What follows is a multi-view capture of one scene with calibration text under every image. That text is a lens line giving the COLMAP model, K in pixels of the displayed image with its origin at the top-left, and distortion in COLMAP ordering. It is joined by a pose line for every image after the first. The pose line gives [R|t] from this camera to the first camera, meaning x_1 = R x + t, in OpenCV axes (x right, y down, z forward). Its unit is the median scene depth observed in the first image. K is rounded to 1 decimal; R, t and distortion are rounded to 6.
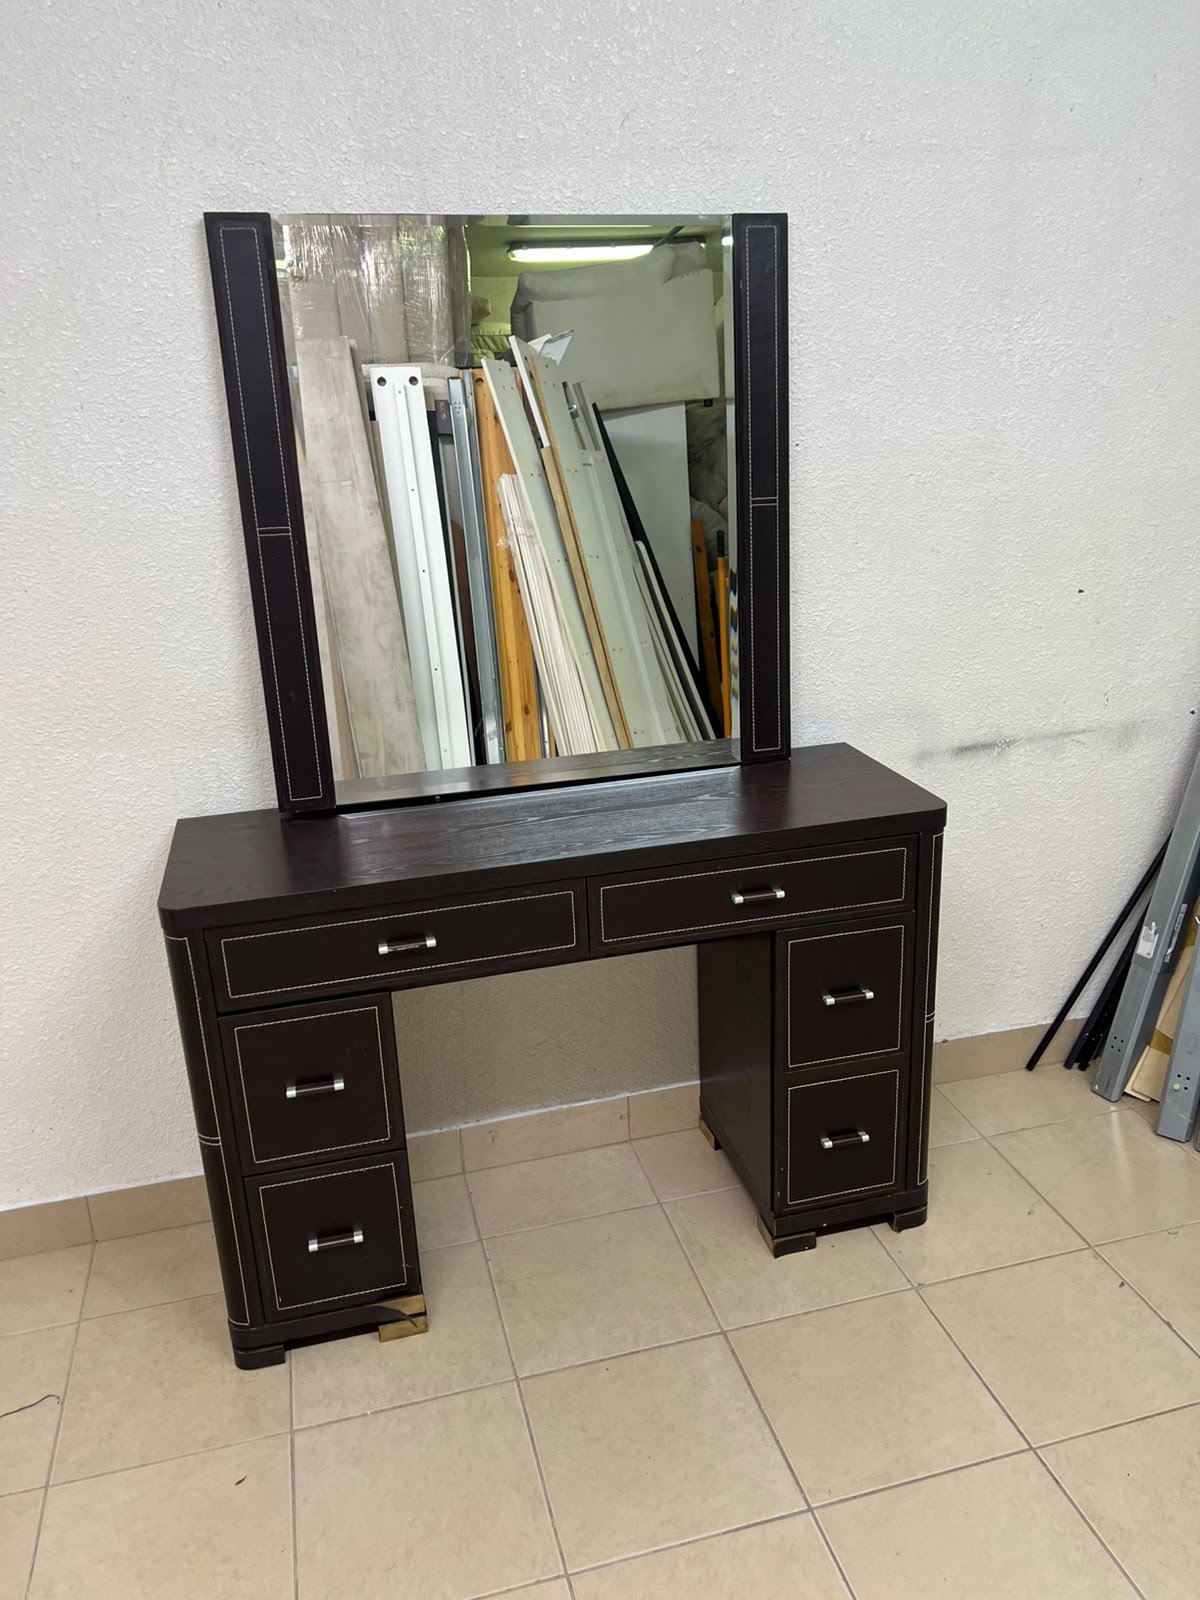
lens RADIAL K [[1202.8, 0, 601.5], [0, 1202.8, 795.0], [0, 0, 1]] dist [0.038241, -0.045808]
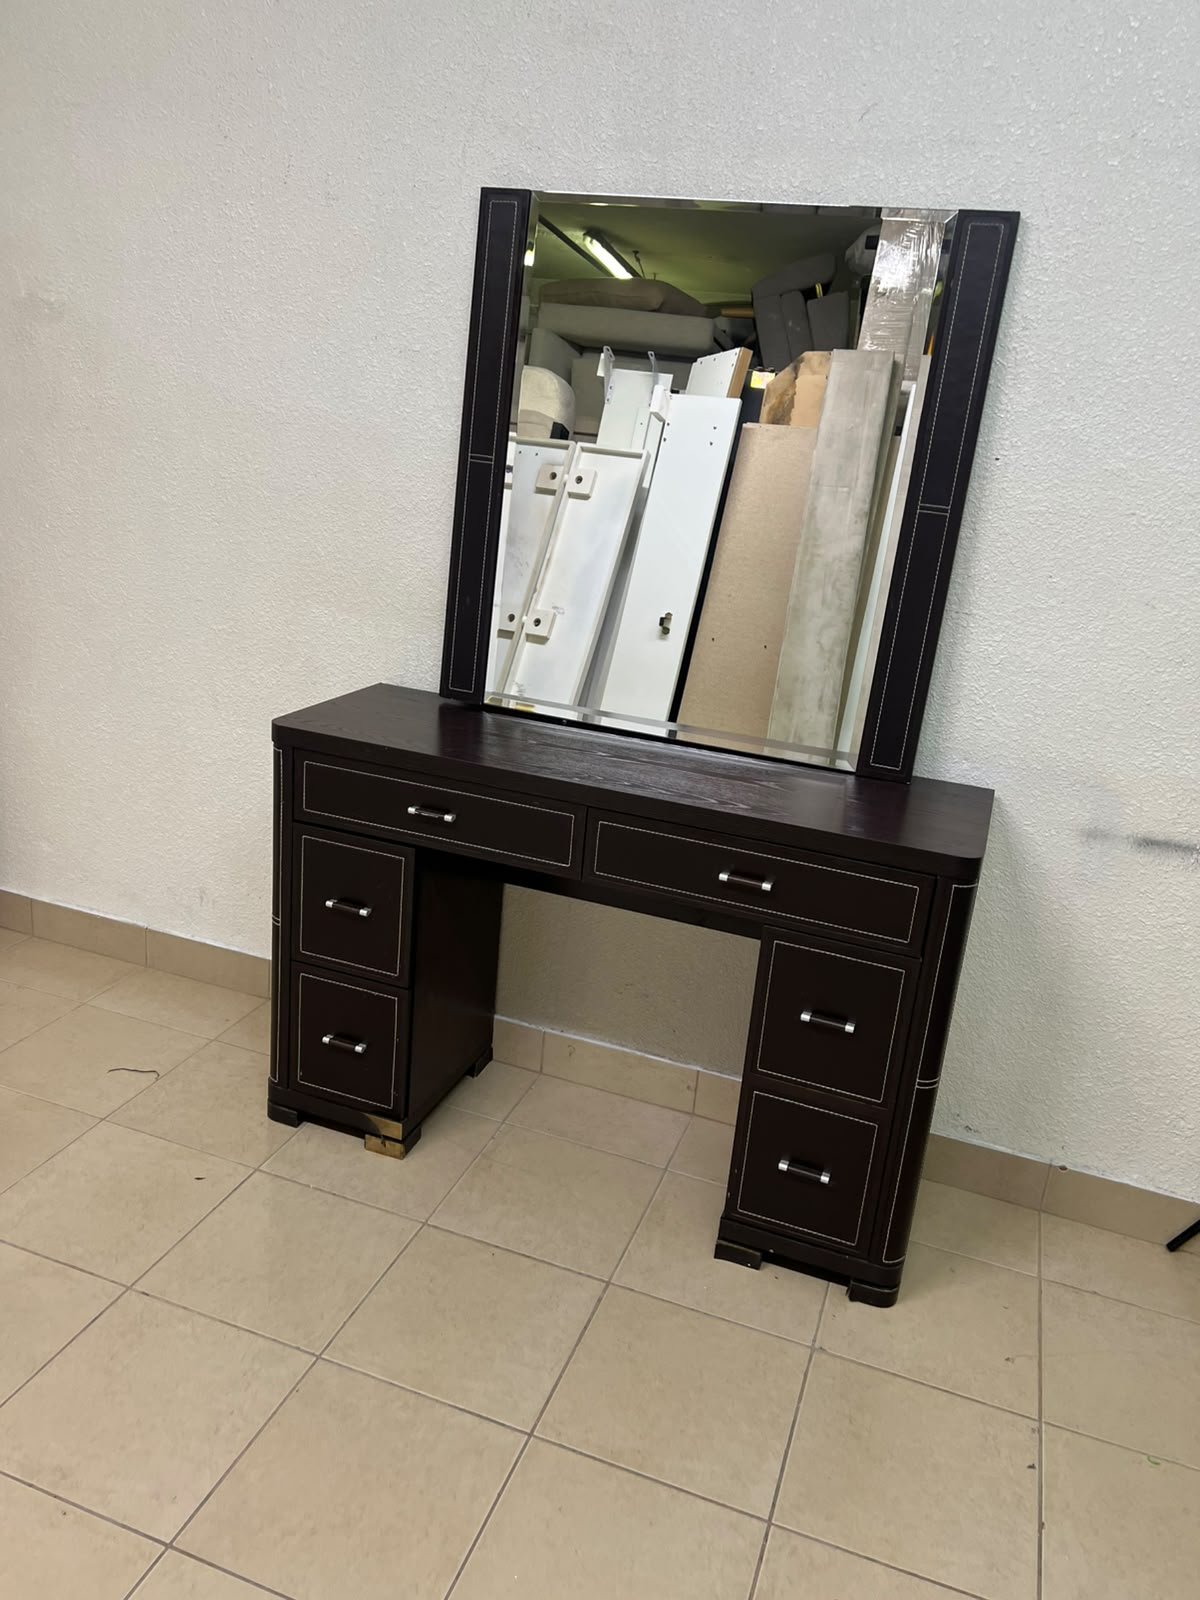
lens RADIAL K [[1202.8, 0, 594.9], [0, 1202.8, 793.6], [0, 0, 1]] dist [0.038241, -0.045808]
pose [[0.819095, 0.279629, -0.500890, 0.480417], [-0.293682, 0.954456, 0.052585, -0.000368], [0.492782, 0.104030, 0.863912, 0.067995]]
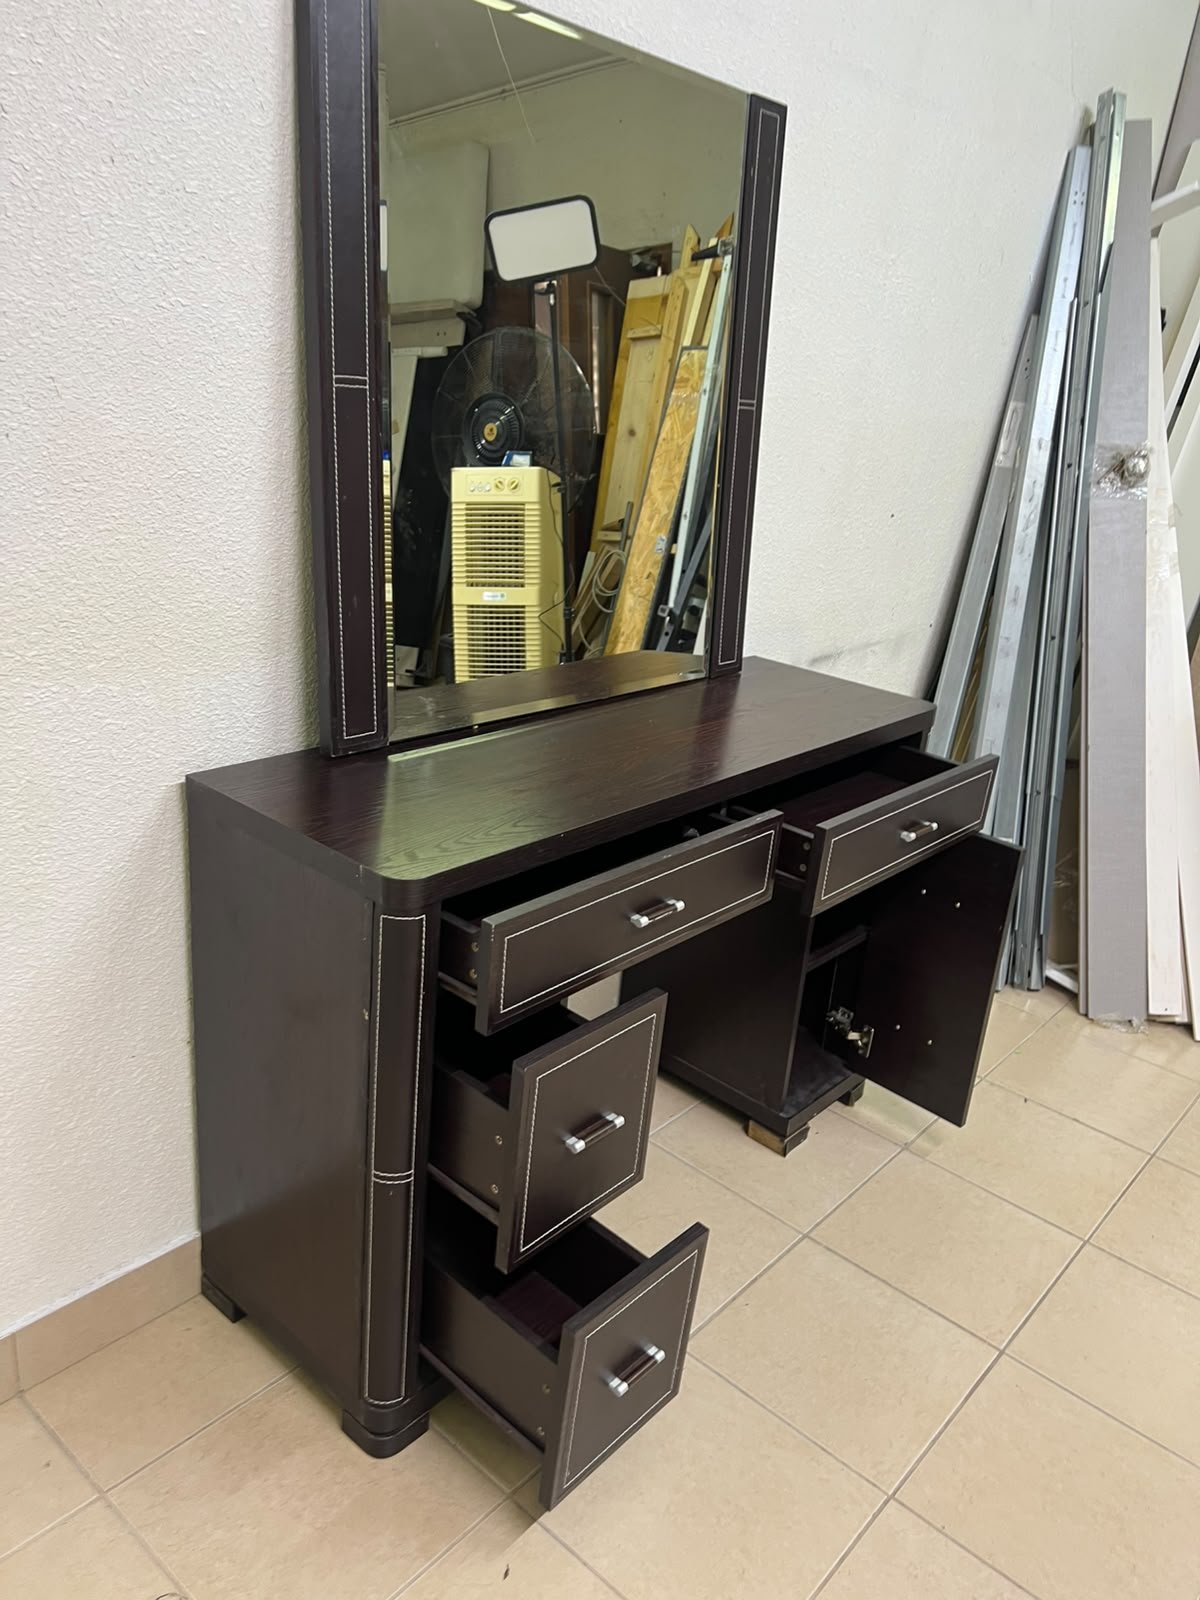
lens RADIAL K [[1202.8, 0, 608.7], [0, 1202.8, 800.3], [0, 0, 1]] dist [0.038241, -0.045808]
pose [[0.817488, -0.090222, 0.568834, -0.569453], [0.062080, 0.995703, 0.068710, 0.001326], [-0.572589, -0.020857, 0.819577, 0.268257]]
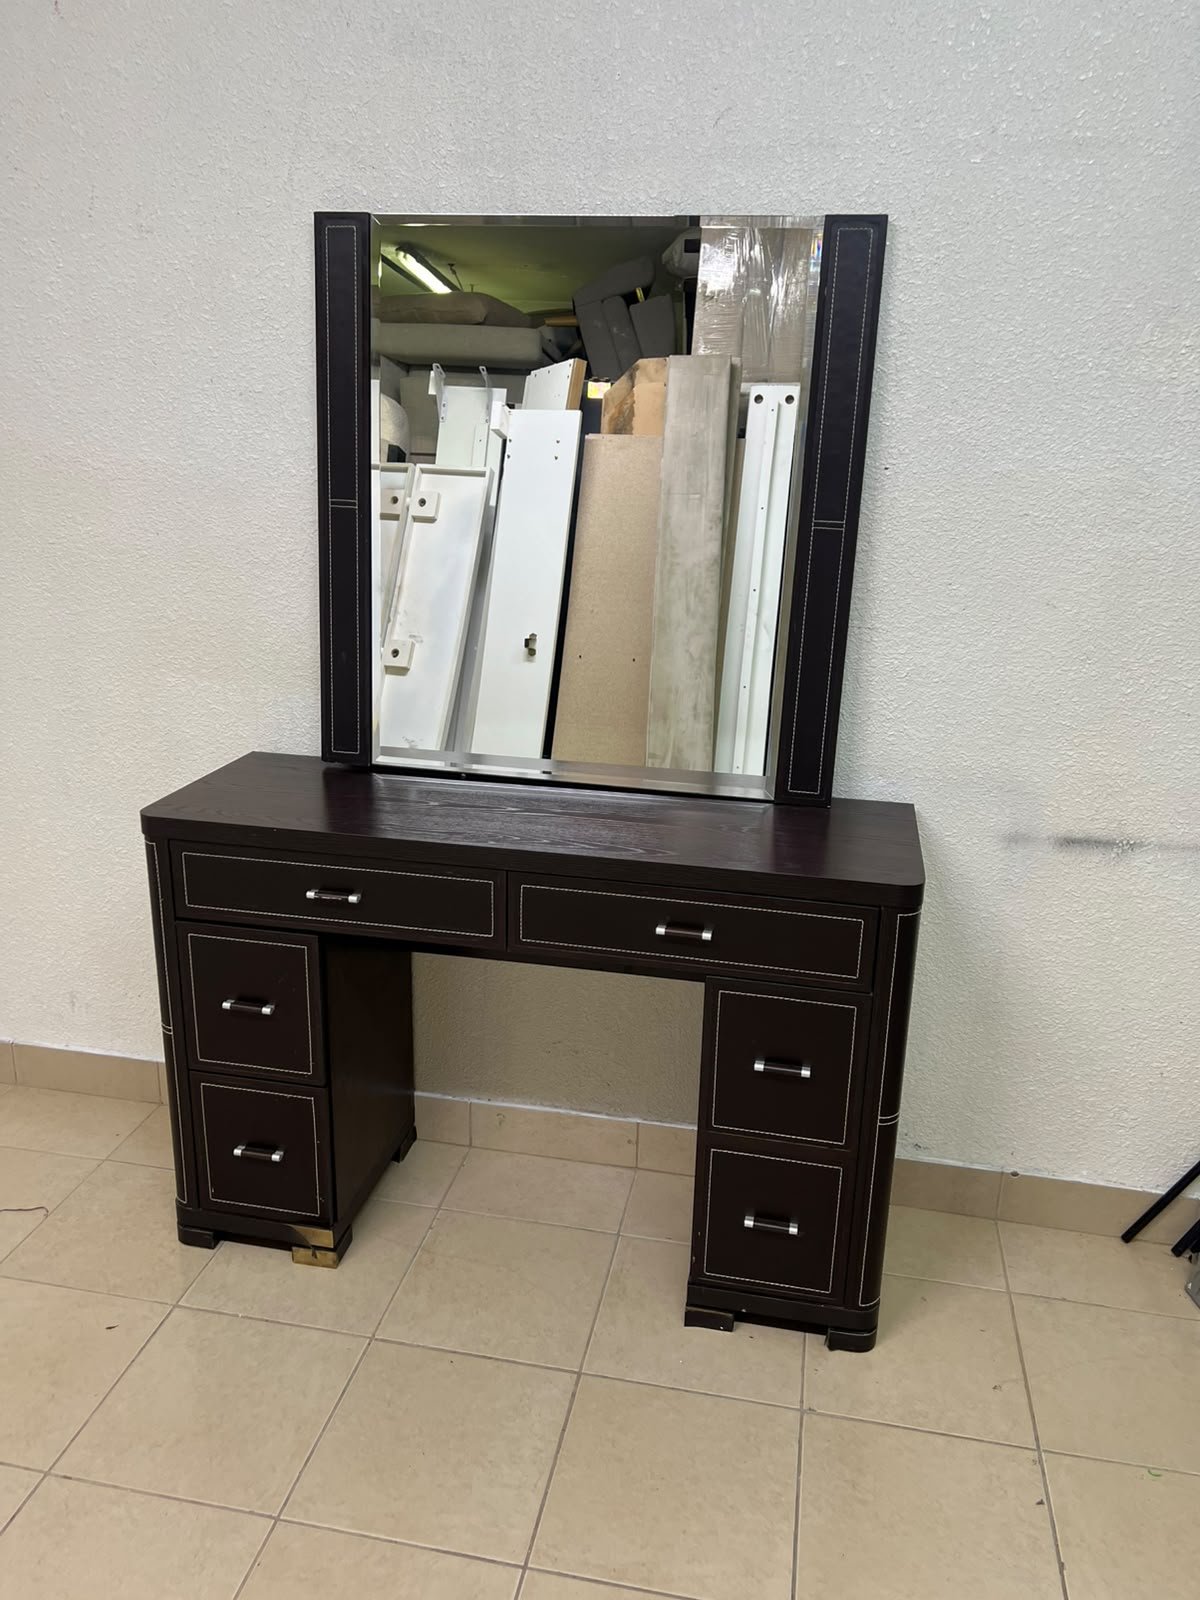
lens RADIAL K [[1202.8, 0, 605.7], [0, 1202.8, 799.5], [0, 0, 1]] dist [0.038241, -0.045808]
pose [[0.900009, 0.188758, -0.392880, 0.403603], [-0.196394, 0.980298, 0.021084, -0.024509], [0.389119, 0.058184, 0.919348, 0.100650]]
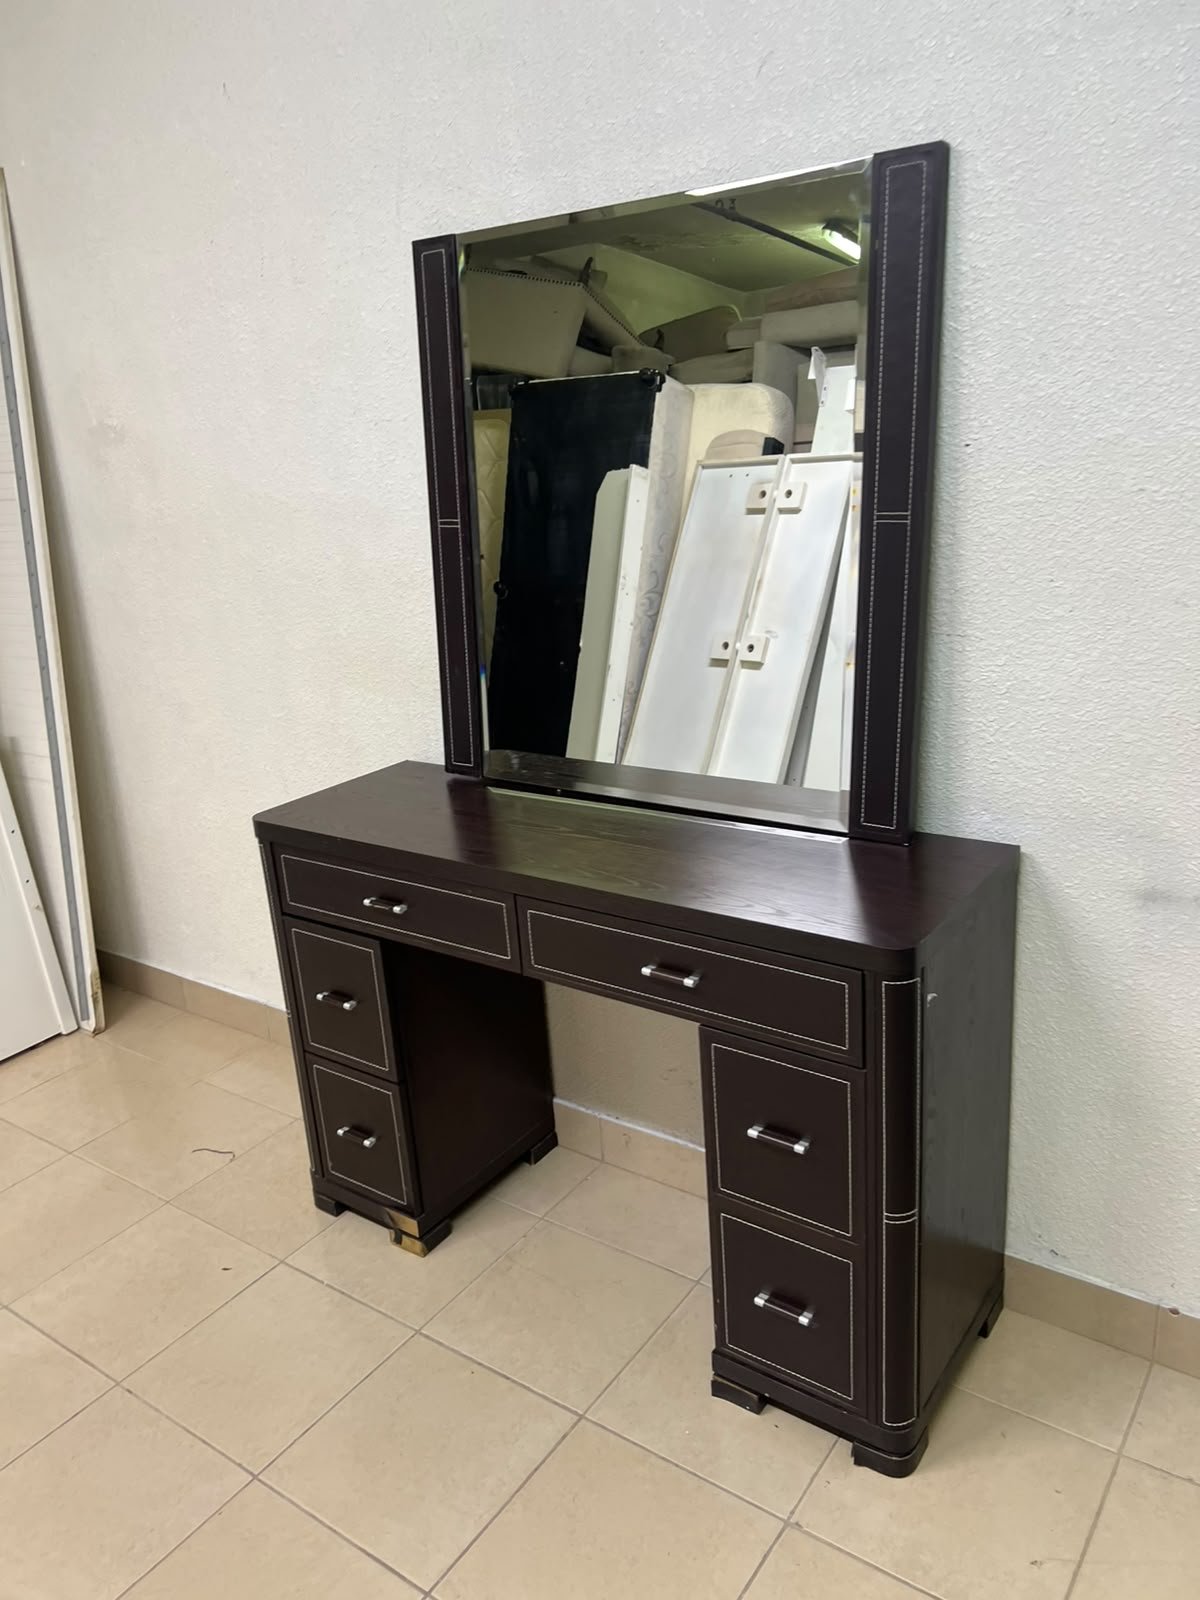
lens RADIAL K [[1202.8, 0, 592.3], [0, 1202.8, 813.0], [0, 0, 1]] dist [0.038241, -0.045808]
pose [[0.638340, 0.233748, -0.733406, 0.668313], [-0.201069, 0.970333, 0.134255, -0.128514], [0.743030, 0.061765, 0.666402, 0.354440]]
